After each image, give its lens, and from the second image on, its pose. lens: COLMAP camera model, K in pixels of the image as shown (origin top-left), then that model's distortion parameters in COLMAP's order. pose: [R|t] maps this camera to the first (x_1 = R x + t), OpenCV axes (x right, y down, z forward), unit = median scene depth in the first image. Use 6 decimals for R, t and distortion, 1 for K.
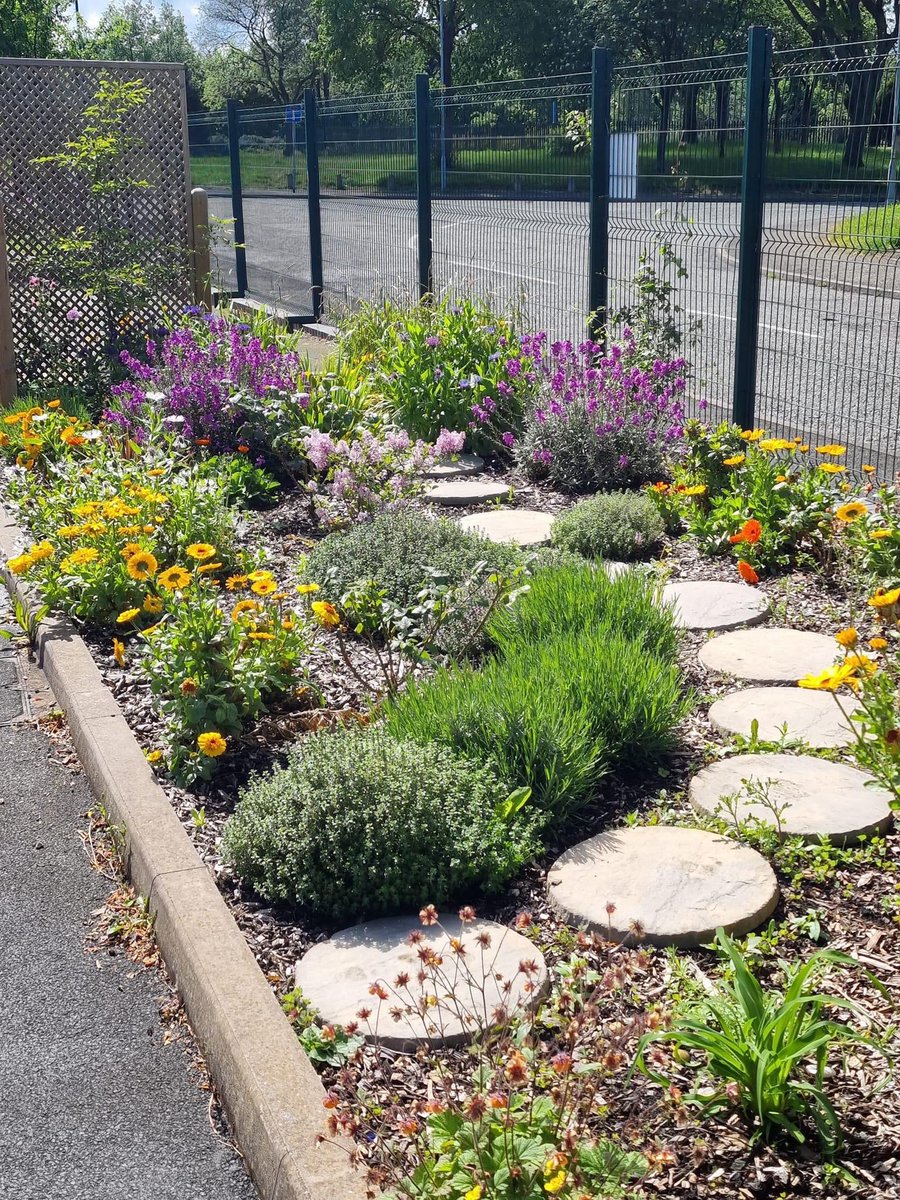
lens RADIAL K [[1486.2, 0, 452.1], [0, 1486.2, 604.9], [0, 0, 1]] dist [0.051898, 0.000000]
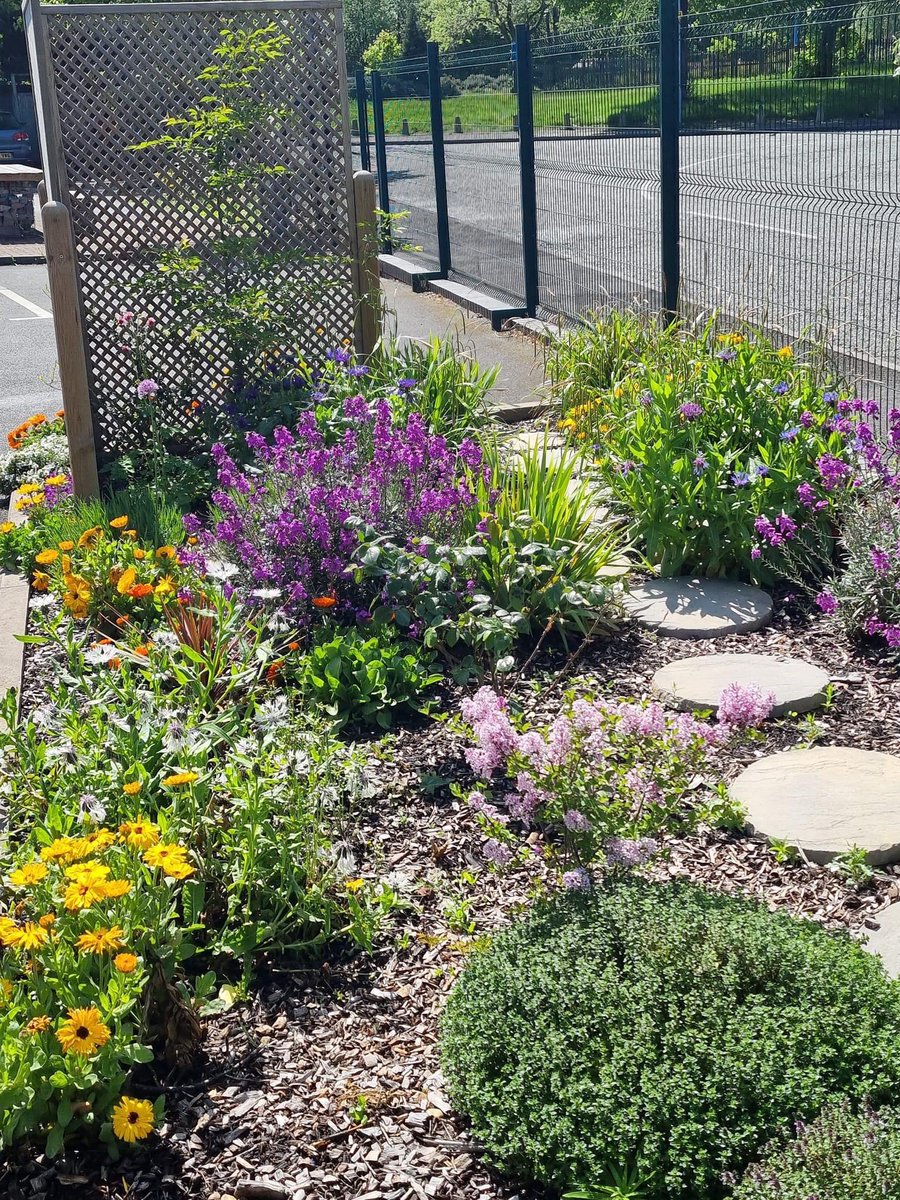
lens RADIAL K [[1486.2, 0, 447.1], [0, 1486.2, 595.4], [0, 0, 1]] dist [0.051898, 0.000000]
pose [[0.988047, 0.008060, -0.153939, -0.015809], [-0.002925, 0.999432, 0.033558, -0.108003], [0.154122, -0.032707, 0.987510, 0.313391]]
